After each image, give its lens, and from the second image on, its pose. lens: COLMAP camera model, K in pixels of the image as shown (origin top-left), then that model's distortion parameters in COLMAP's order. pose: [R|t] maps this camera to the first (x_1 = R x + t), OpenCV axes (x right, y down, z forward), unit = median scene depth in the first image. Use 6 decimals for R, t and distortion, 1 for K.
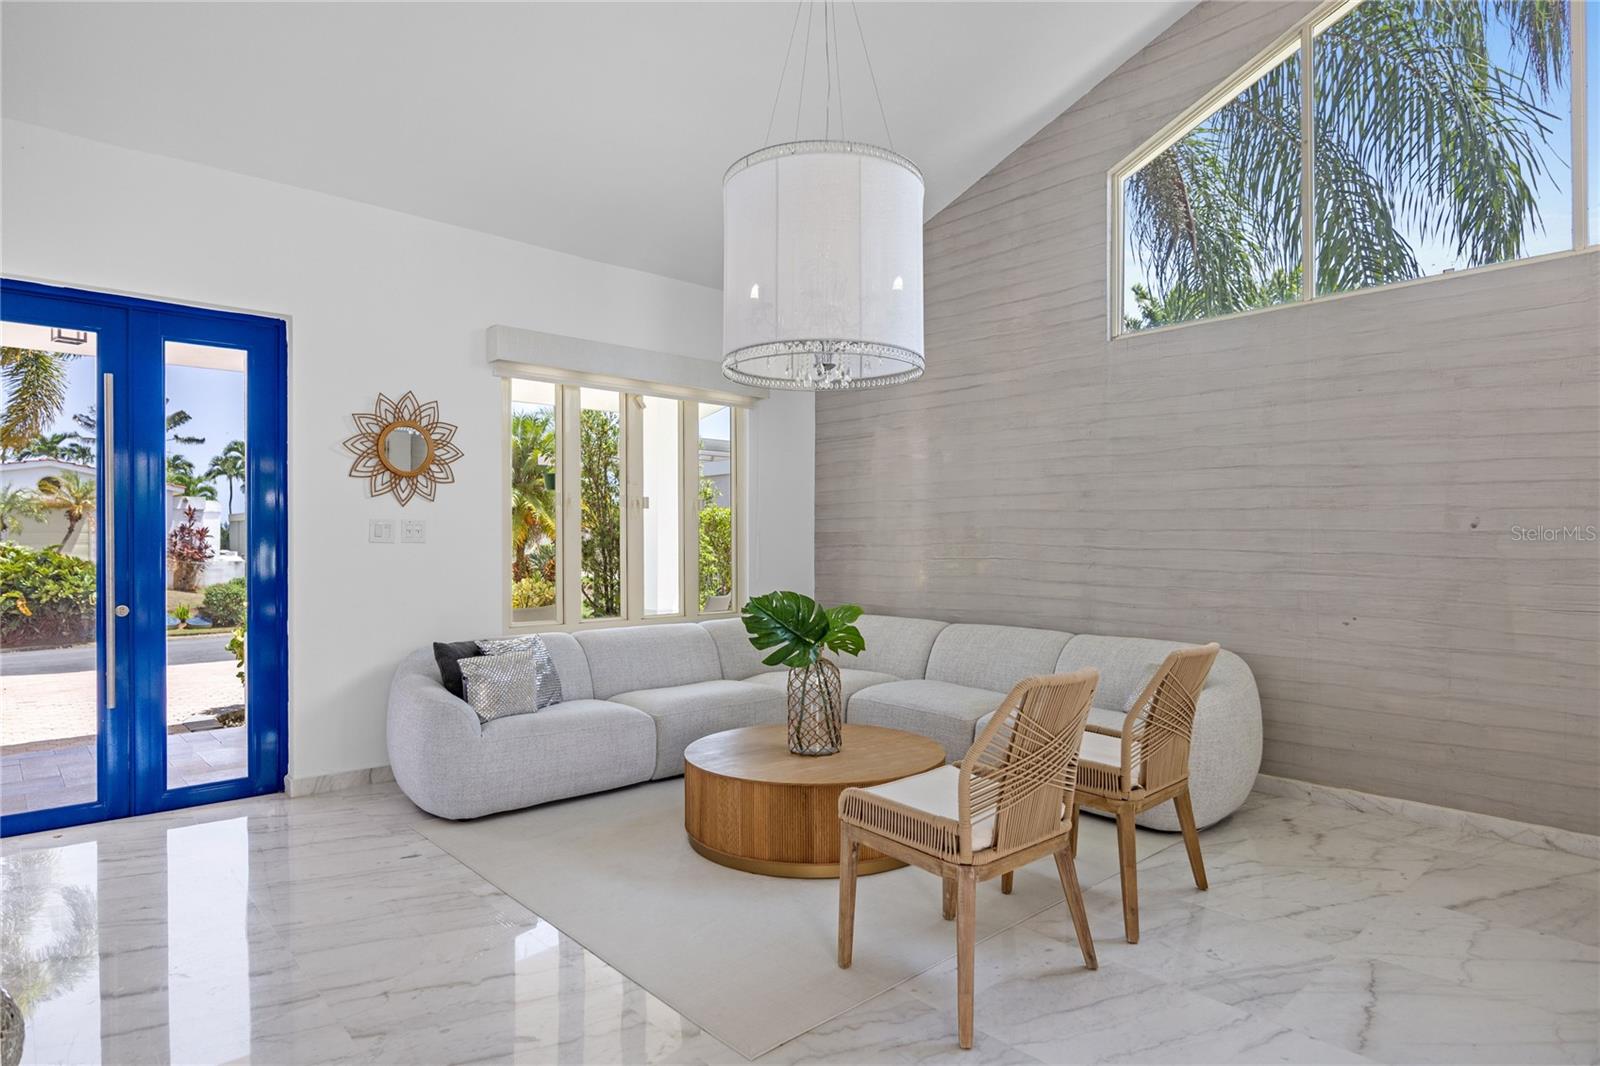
lens RADIAL K [[906.0, 0, 800.0], [0, 906.0, 533.0], [0, 0, 1]] dist [0.001106, 0.000168]
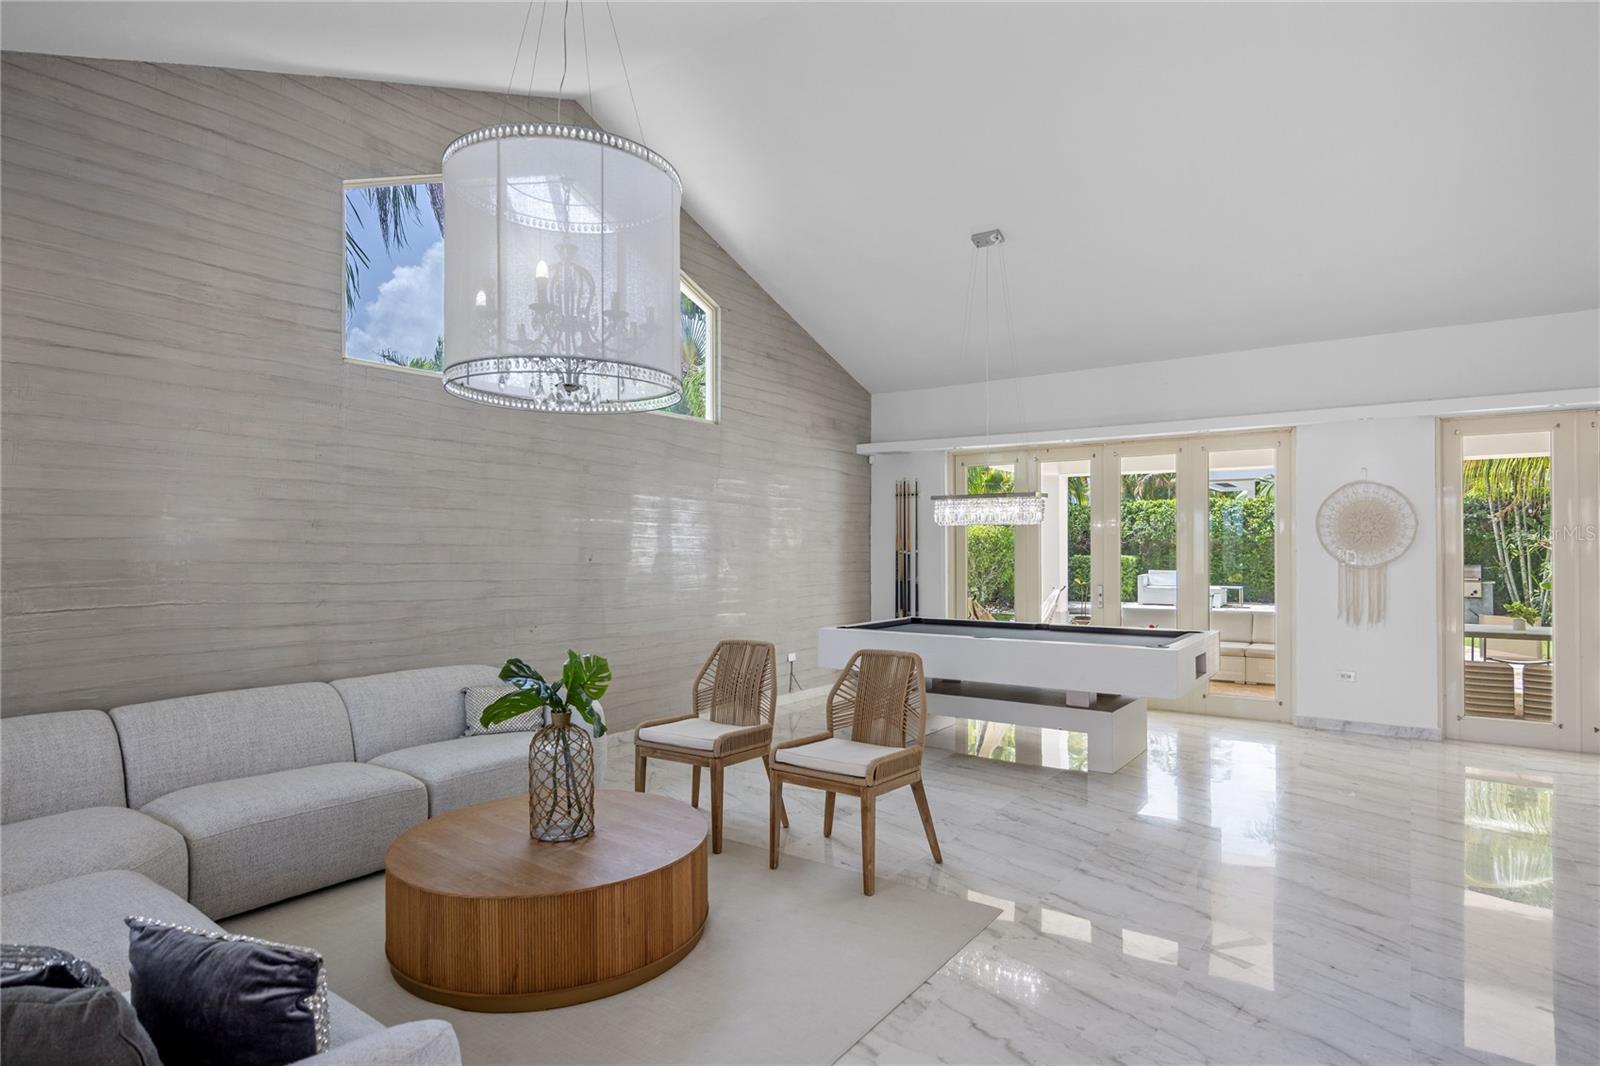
lens RADIAL K [[850.5, 0, 797.8], [0, 850.5, 544.0], [0, 0, 1]] dist [-0.000623, -0.000169]
pose [[-0.213214, 0.012615, 0.976924, -0.630010], [0.000240, 0.999917, -0.012859, -0.012810], [-0.977006, -0.002508, -0.213199, 0.749725]]
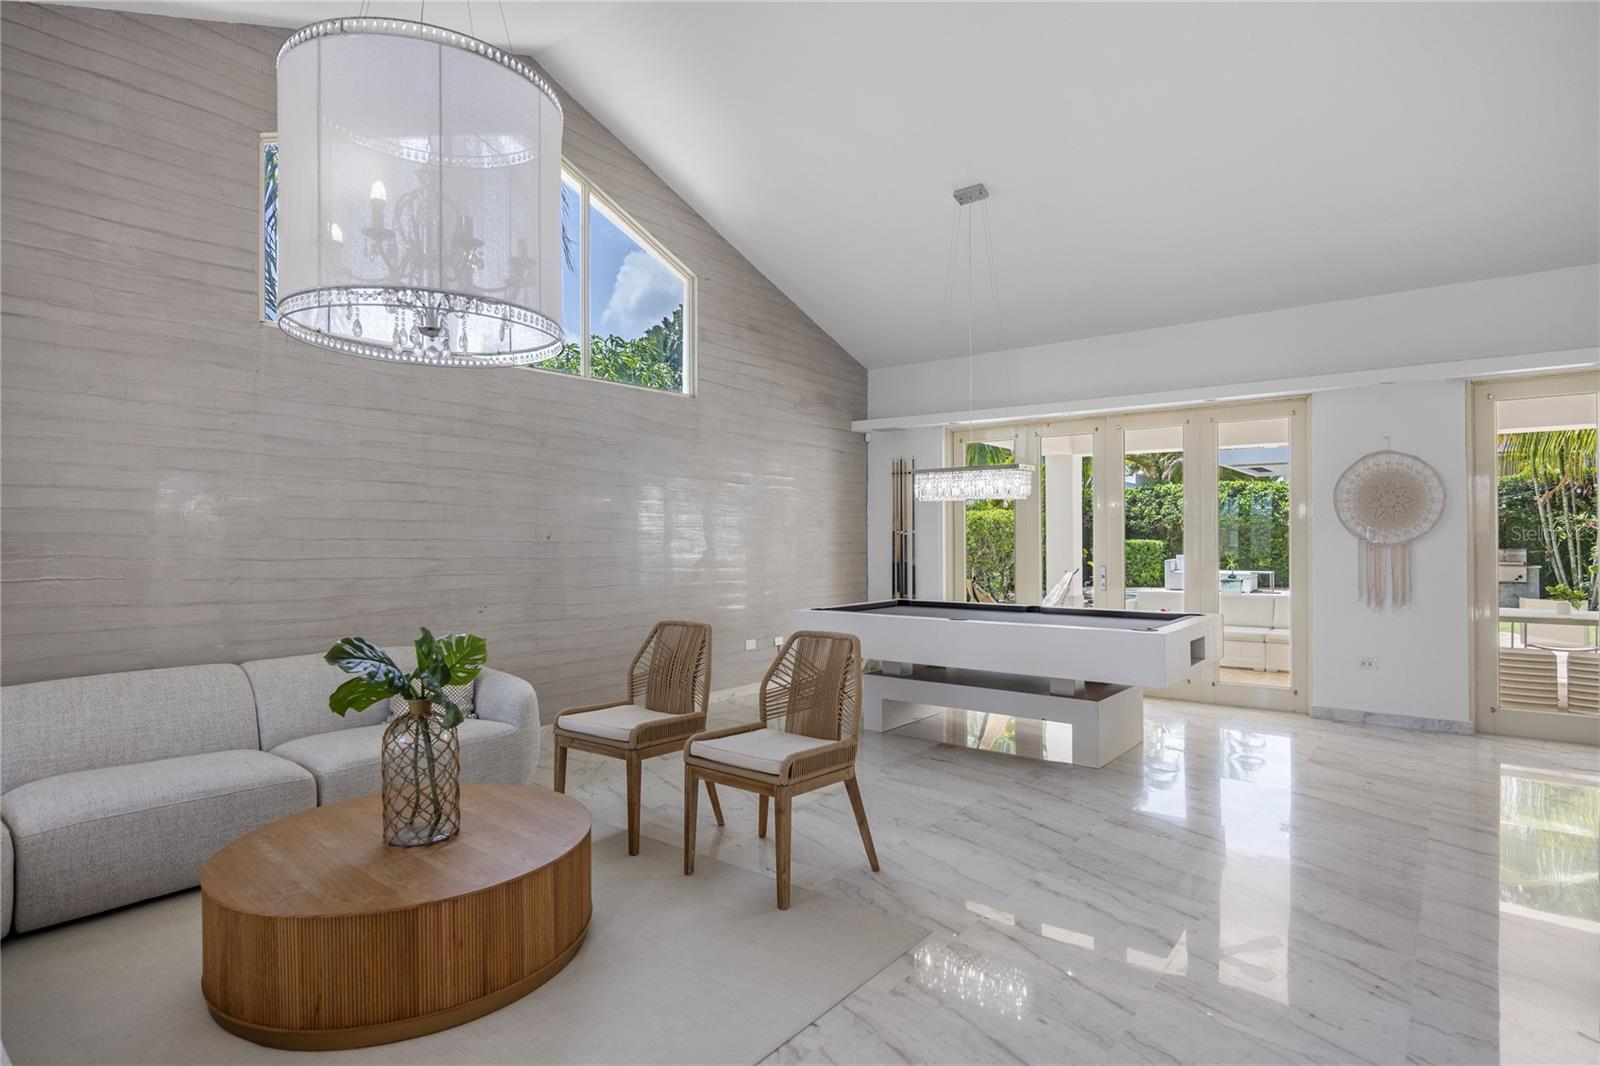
lens RADIAL K [[828.3, 0, 800.0], [0, 828.3, 533.0], [0, 0, 1]] dist [-0.003258, -0.001119]
pose [[-0.166508, 0.012563, 0.985960, -0.553434], [0.001900, 0.999921, -0.012420, 0.002135], [-0.986038, -0.000195, -0.166518, 0.634147]]
